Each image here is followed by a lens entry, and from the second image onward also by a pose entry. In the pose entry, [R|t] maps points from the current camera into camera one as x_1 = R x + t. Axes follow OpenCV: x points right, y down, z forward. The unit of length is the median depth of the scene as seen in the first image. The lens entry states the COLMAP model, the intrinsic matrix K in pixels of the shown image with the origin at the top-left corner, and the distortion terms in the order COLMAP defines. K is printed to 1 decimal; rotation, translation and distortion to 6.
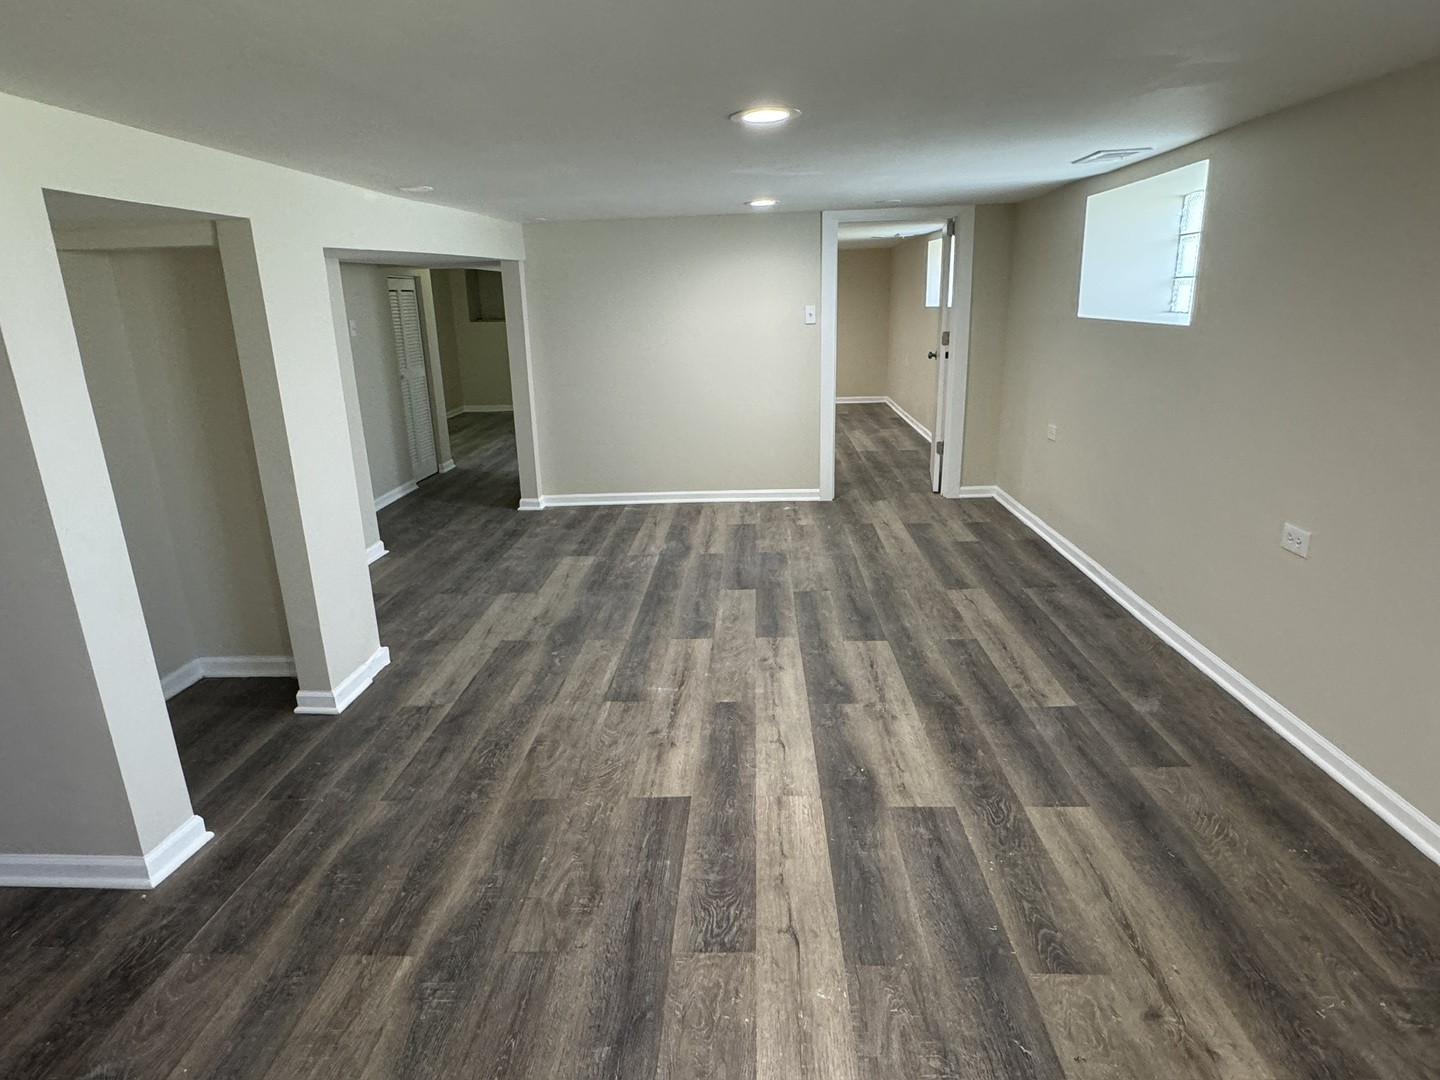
lens RADIAL K [[837.7, 0, 717.3], [0, 837.7, 539.4], [0, 0, 1]] dist [0.000654, -0.001711]
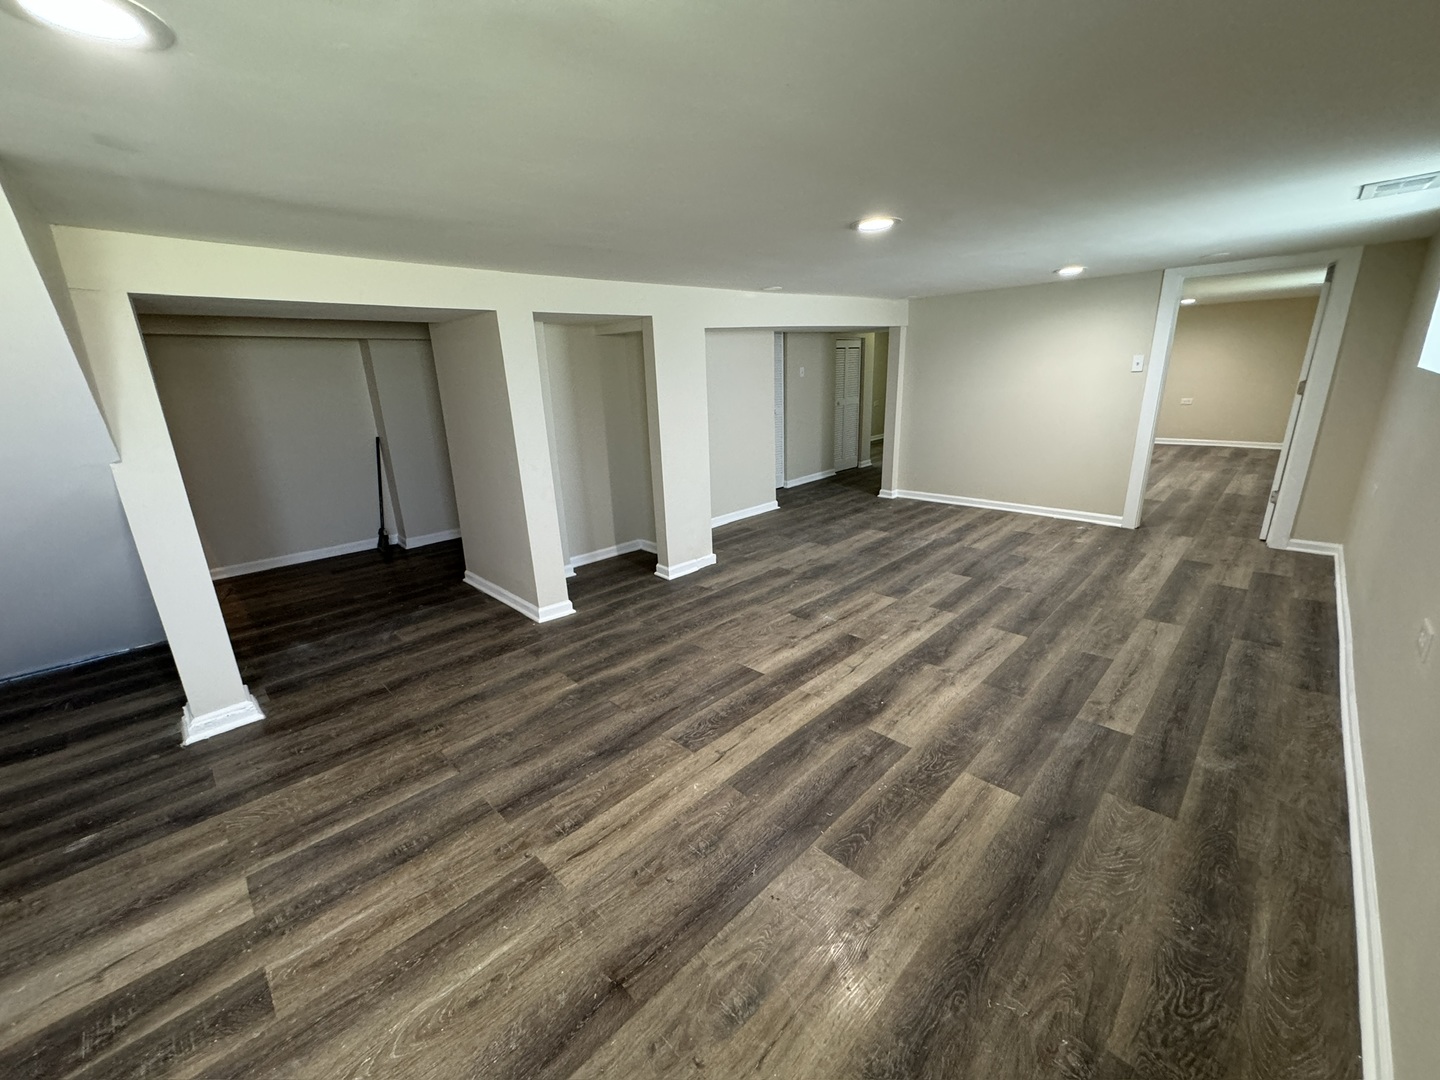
lens RADIAL K [[576.6, 0, 719.4], [0, 576.6, 540.3], [0, 0, 1]] dist [-0.001810, 0.000351]
pose [[0.741683, 0.195561, -0.641609, 0.442494], [-0.170289, 0.980113, 0.101886, -0.030037], [0.648774, 0.033692, 0.760235, 0.085331]]
